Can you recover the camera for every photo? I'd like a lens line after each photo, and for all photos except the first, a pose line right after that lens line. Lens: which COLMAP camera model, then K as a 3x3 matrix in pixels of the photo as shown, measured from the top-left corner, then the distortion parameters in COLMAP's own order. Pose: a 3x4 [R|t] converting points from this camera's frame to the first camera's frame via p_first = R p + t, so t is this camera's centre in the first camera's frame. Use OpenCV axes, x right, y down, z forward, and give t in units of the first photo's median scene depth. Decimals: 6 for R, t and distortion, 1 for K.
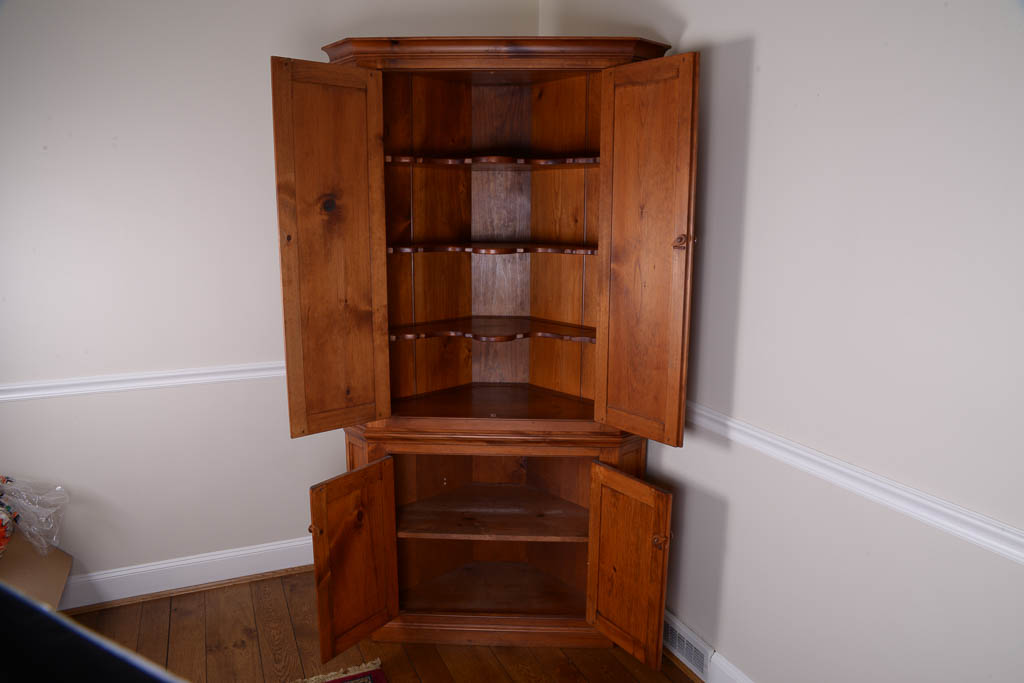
lens RADIAL K [[723.5, 0, 512.0], [0, 723.5, 341.5], [0, 0, 1]] dist [-0.085103, 0.002257]
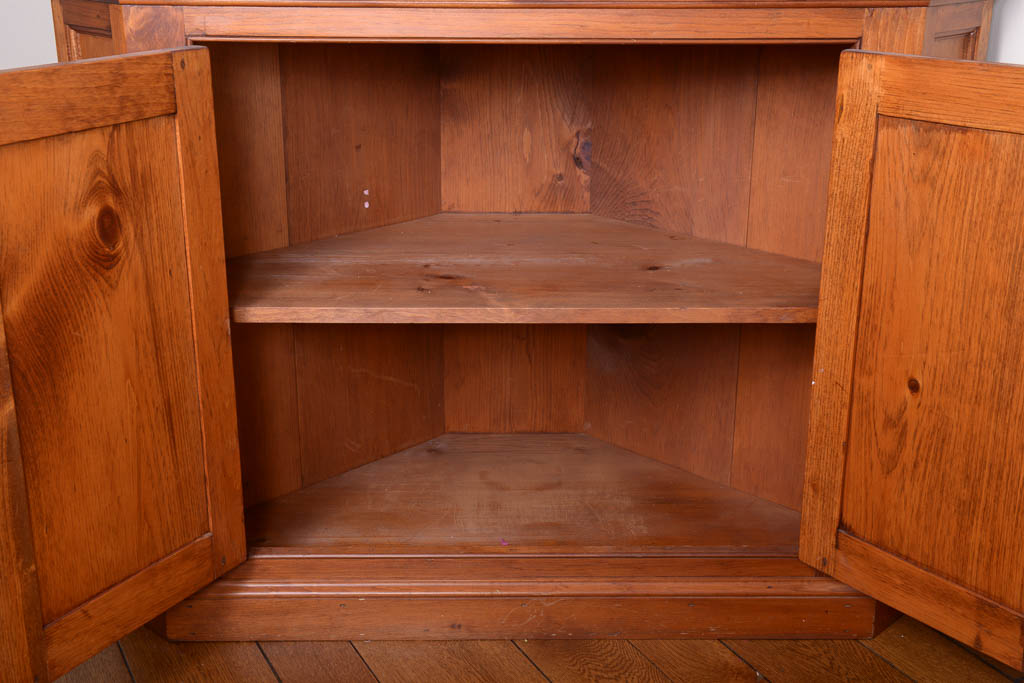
lens RADIAL K [[1398.9, 0, 512.0], [0, 1398.9, 341.5], [0, 0, 1]] dist [0.164399, 0.000859]
pose [[0.998715, -0.023386, 0.044955, -0.068321], [0.016674, 0.989398, 0.144271, 0.208035], [-0.047853, -0.143336, 0.988517, 0.387095]]
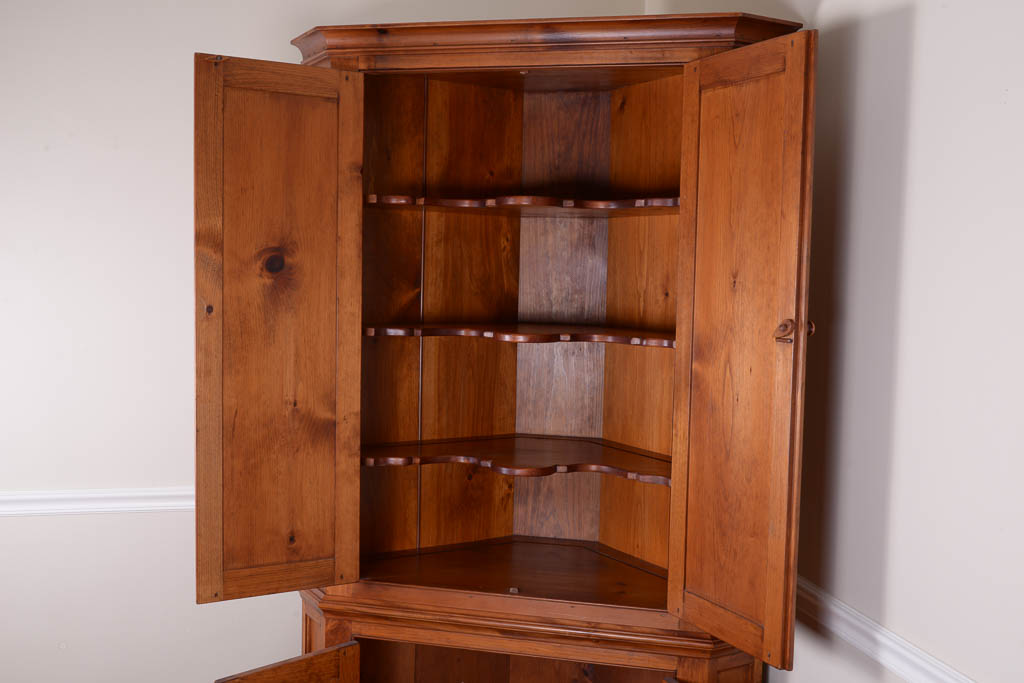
lens RADIAL K [[1061.1, 0, 512.0], [0, 1061.1, 341.5], [0, 0, 1]] dist [-0.011438, -0.002691]
pose [[0.978663, 0.029637, -0.203323, 0.166065], [-0.053025, 0.992453, -0.110565, -0.014024], [0.198512, 0.118987, 0.972849, 0.056317]]
